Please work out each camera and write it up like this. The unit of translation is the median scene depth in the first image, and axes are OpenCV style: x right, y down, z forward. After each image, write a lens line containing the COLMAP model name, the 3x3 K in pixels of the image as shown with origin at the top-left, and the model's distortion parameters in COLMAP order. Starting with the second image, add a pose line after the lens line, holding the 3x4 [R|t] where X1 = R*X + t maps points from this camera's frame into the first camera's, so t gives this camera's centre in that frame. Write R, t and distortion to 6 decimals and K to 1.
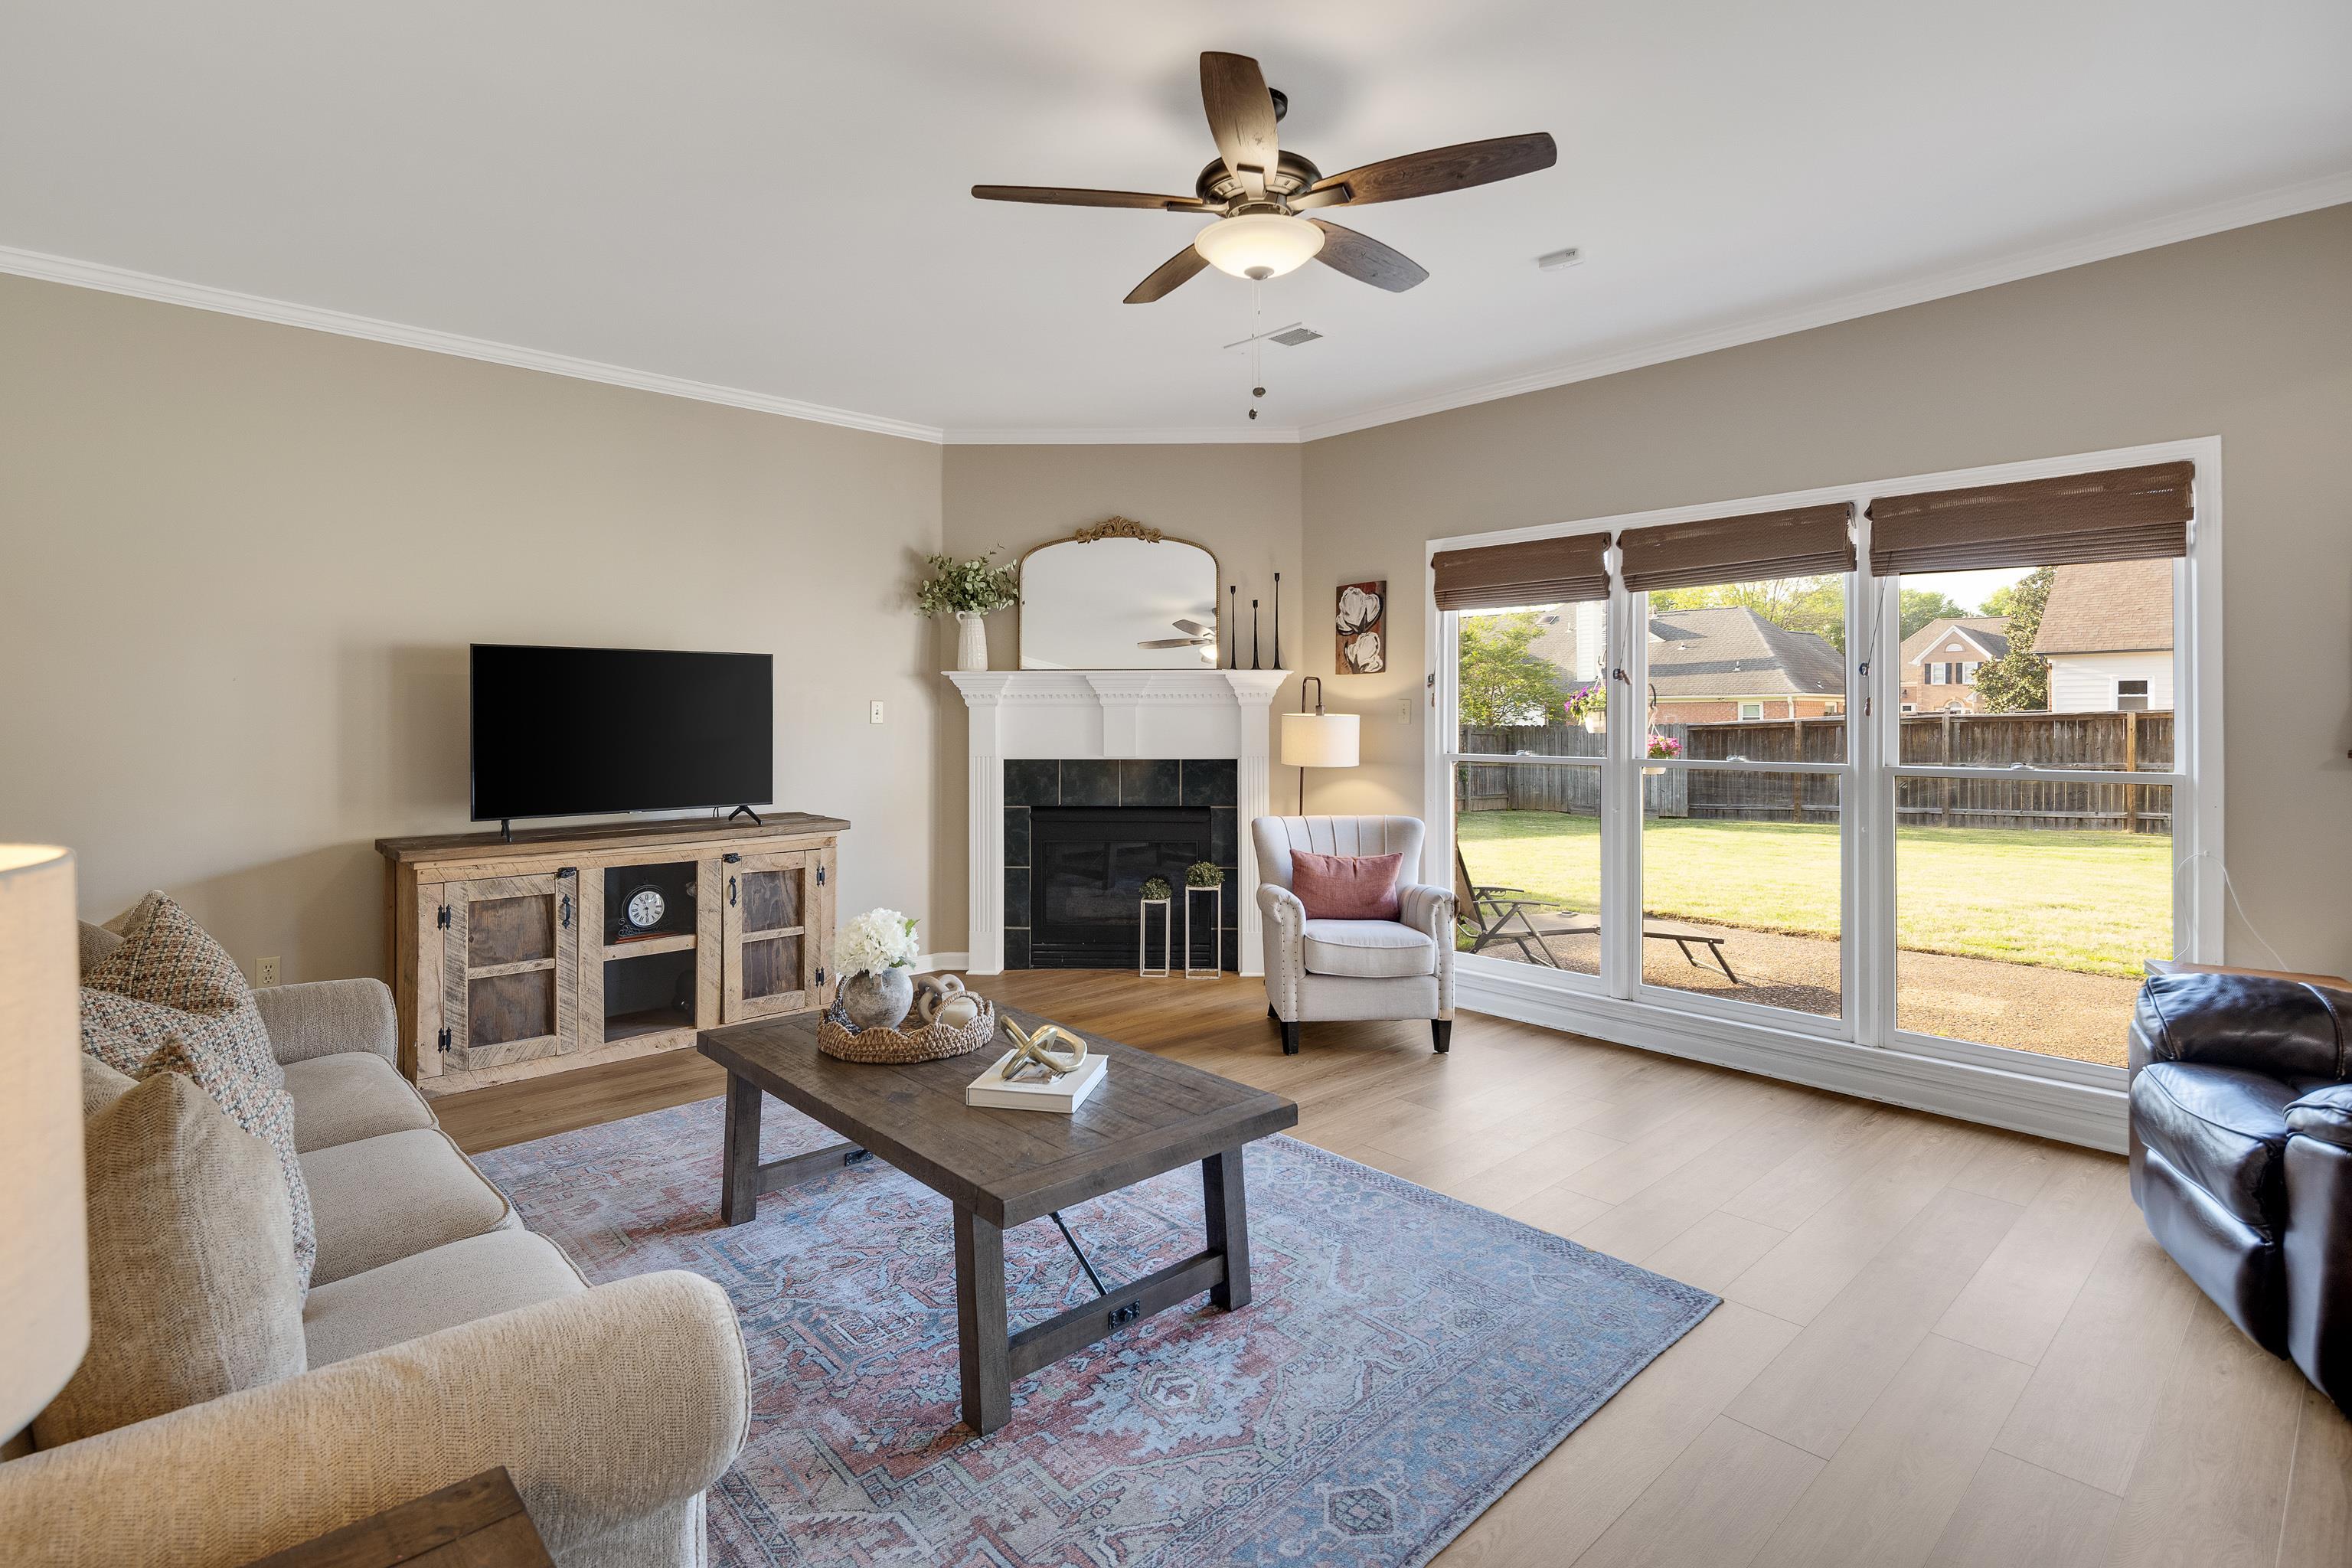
lens RADIAL K [[1140.6, 0, 1159.5], [0, 1140.6, 725.3], [0, 0, 1]] dist [0.000987, -0.000281]
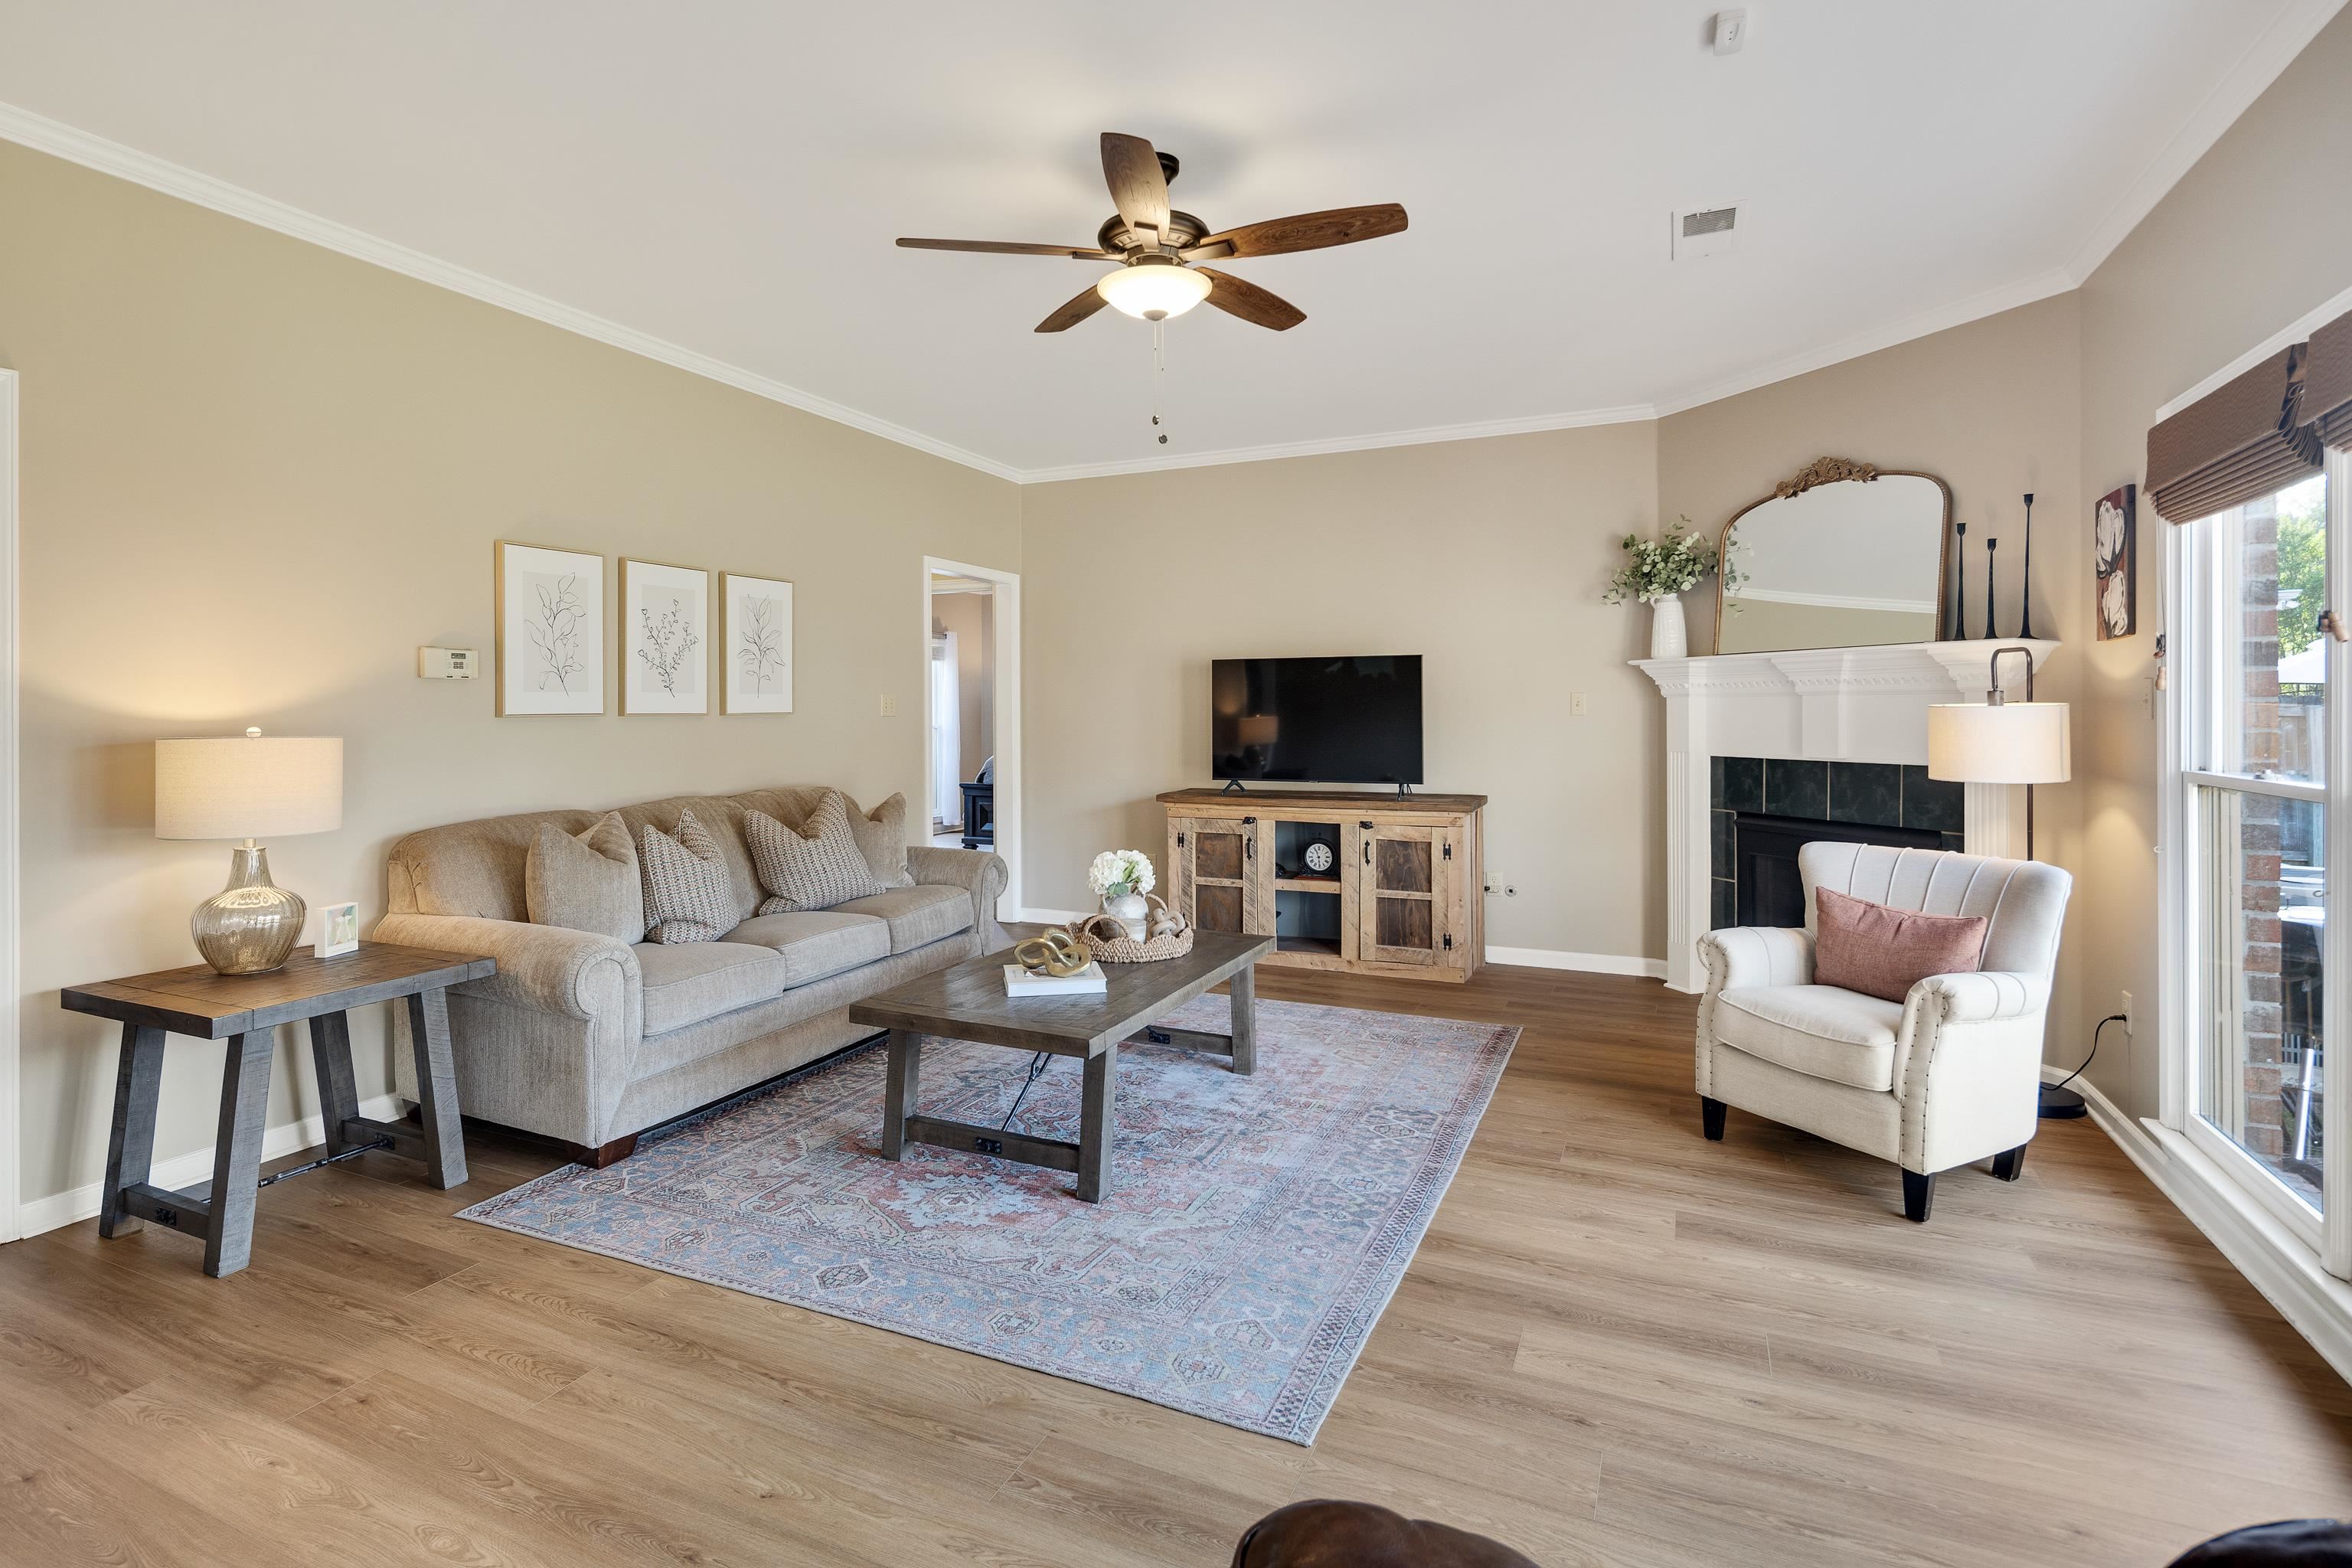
lens RADIAL K [[1135.1, 0, 1164.7], [0, 1135.1, 708.6], [0, 0, 1]] dist [0.004500, 0.000551]
pose [[0.383353, -0.001580, -0.923601, 0.663905], [-0.005046, 0.999980, -0.003805, -0.001982], [0.923588, 0.006119, 0.383337, 0.338999]]
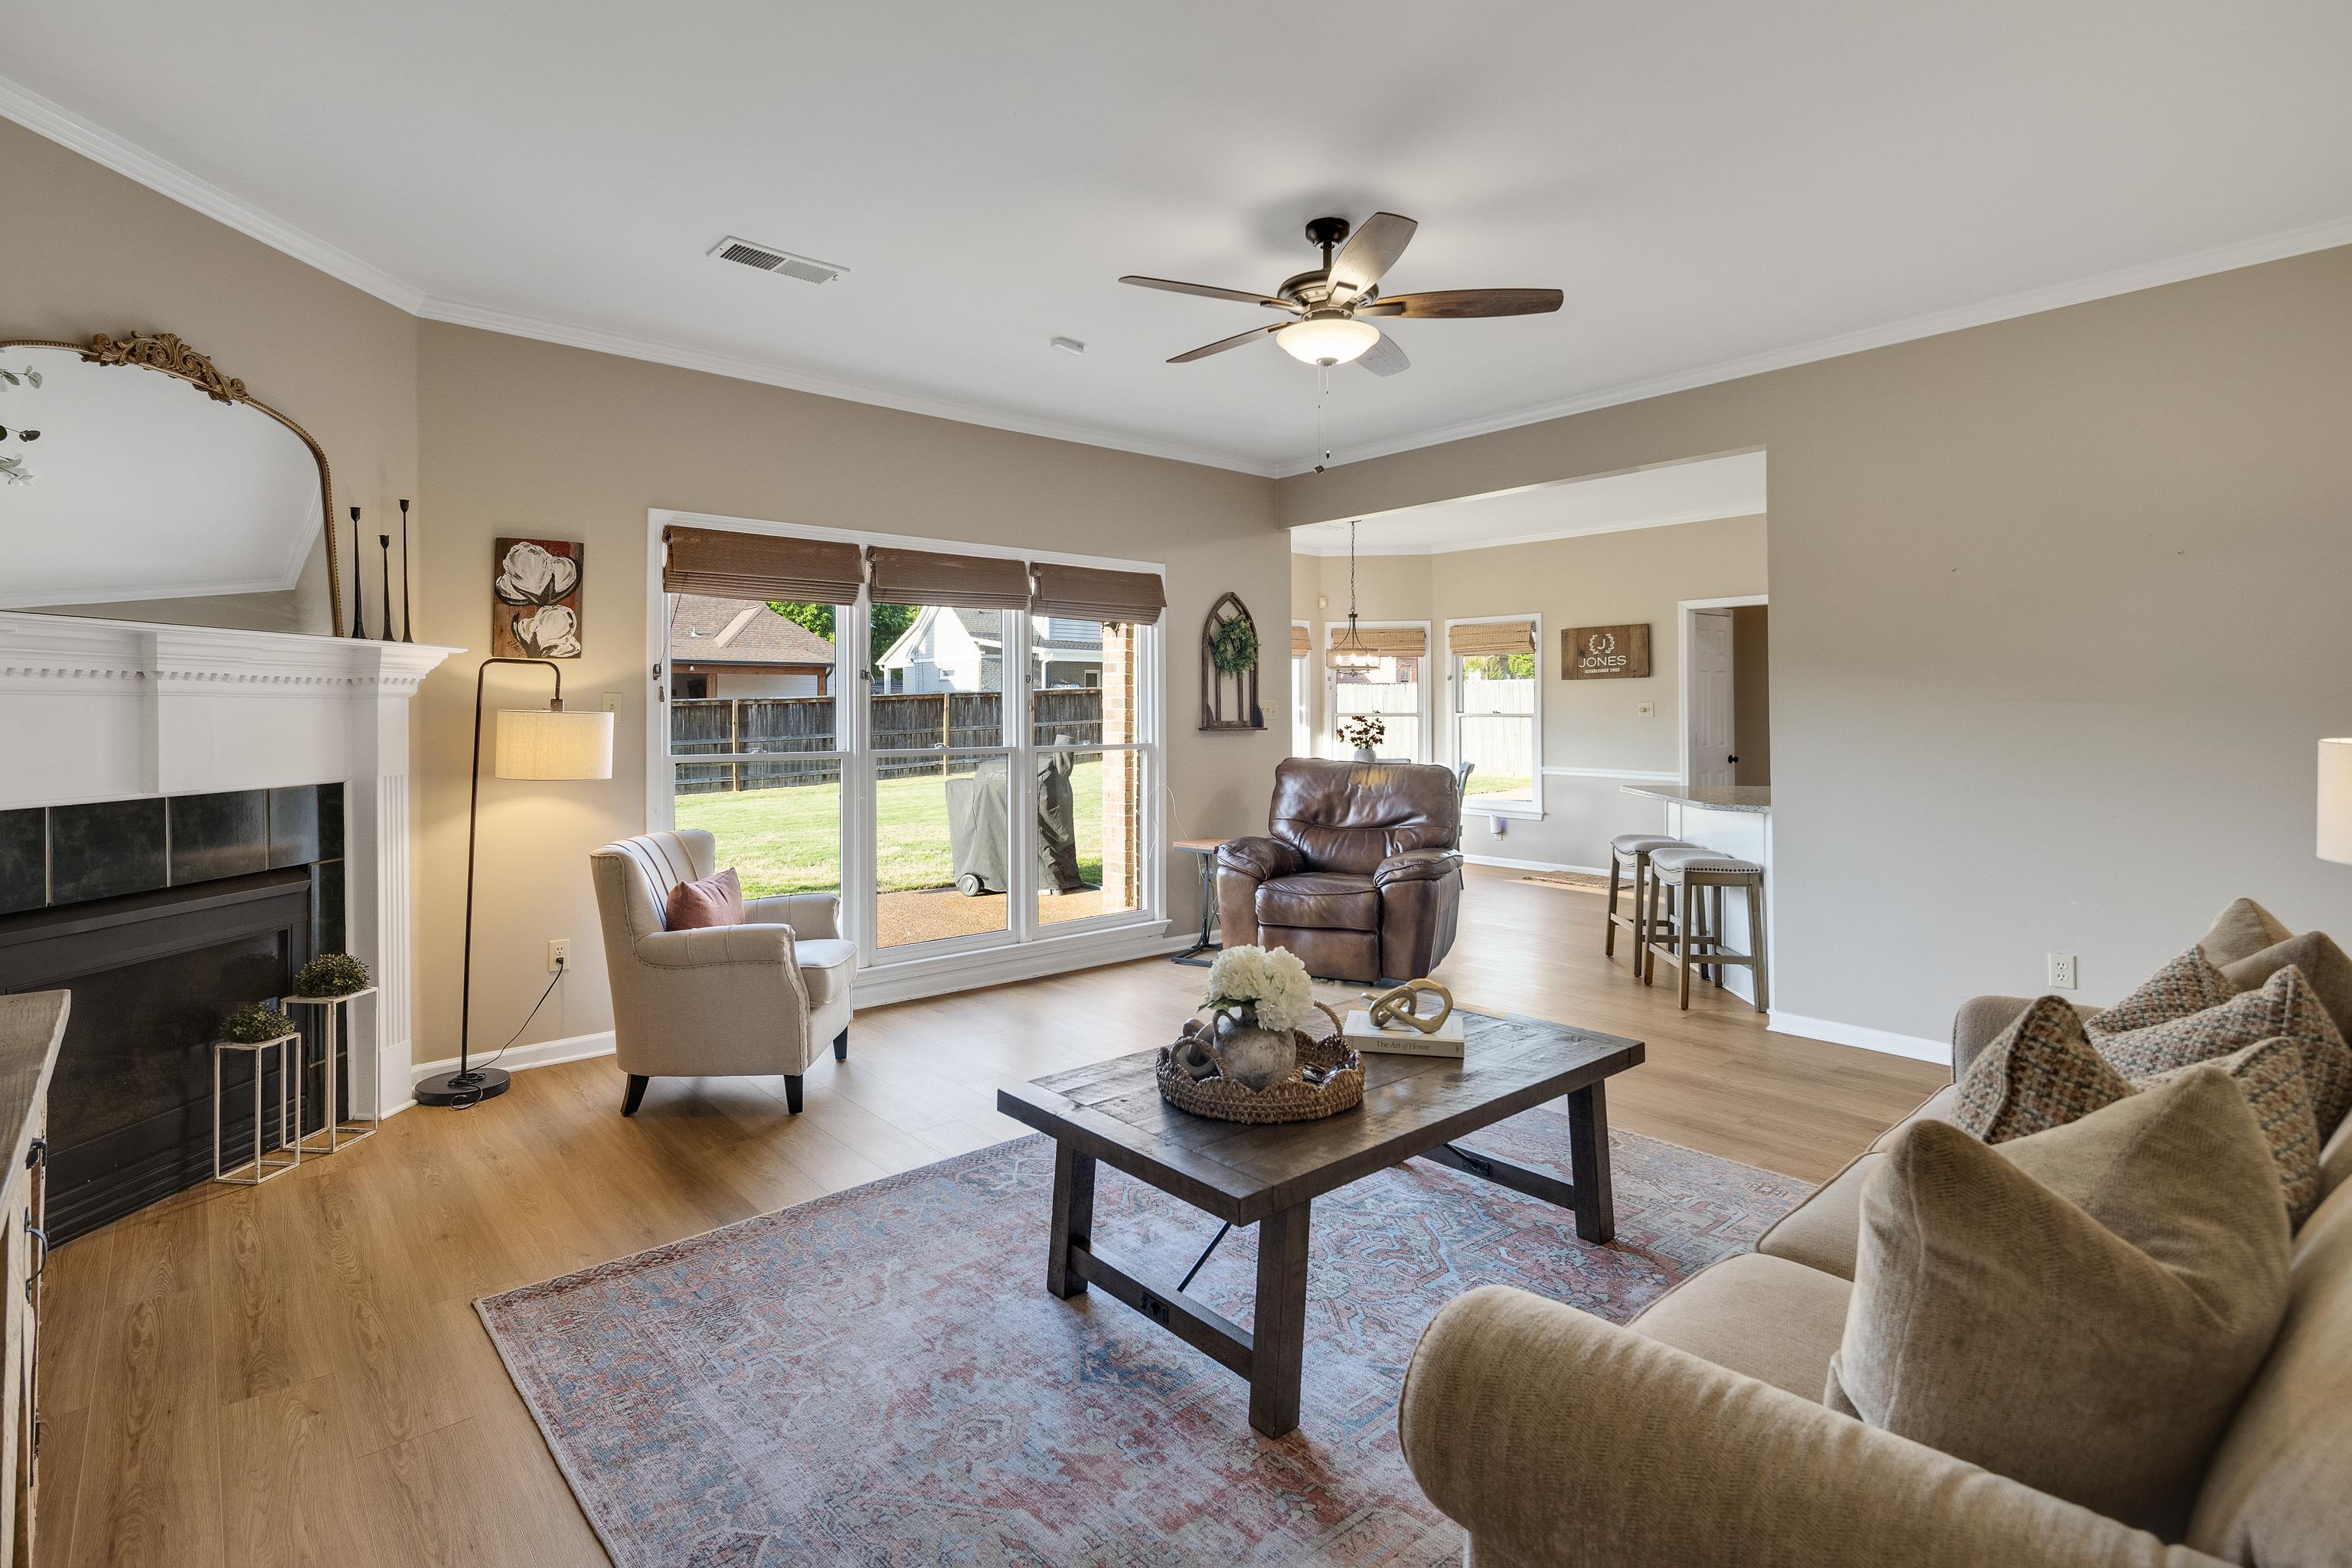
lens RADIAL K [[1140.6, 0, 1159.5], [0, 1140.6, 725.3], [0, 0, 1]] dist [0.000987, -0.000281]
pose [[0.038332, -0.013874, 0.999169, -0.689914], [0.012492, 0.999832, 0.013404, -0.006158], [-0.999187, 0.011968, 0.038499, 0.669064]]
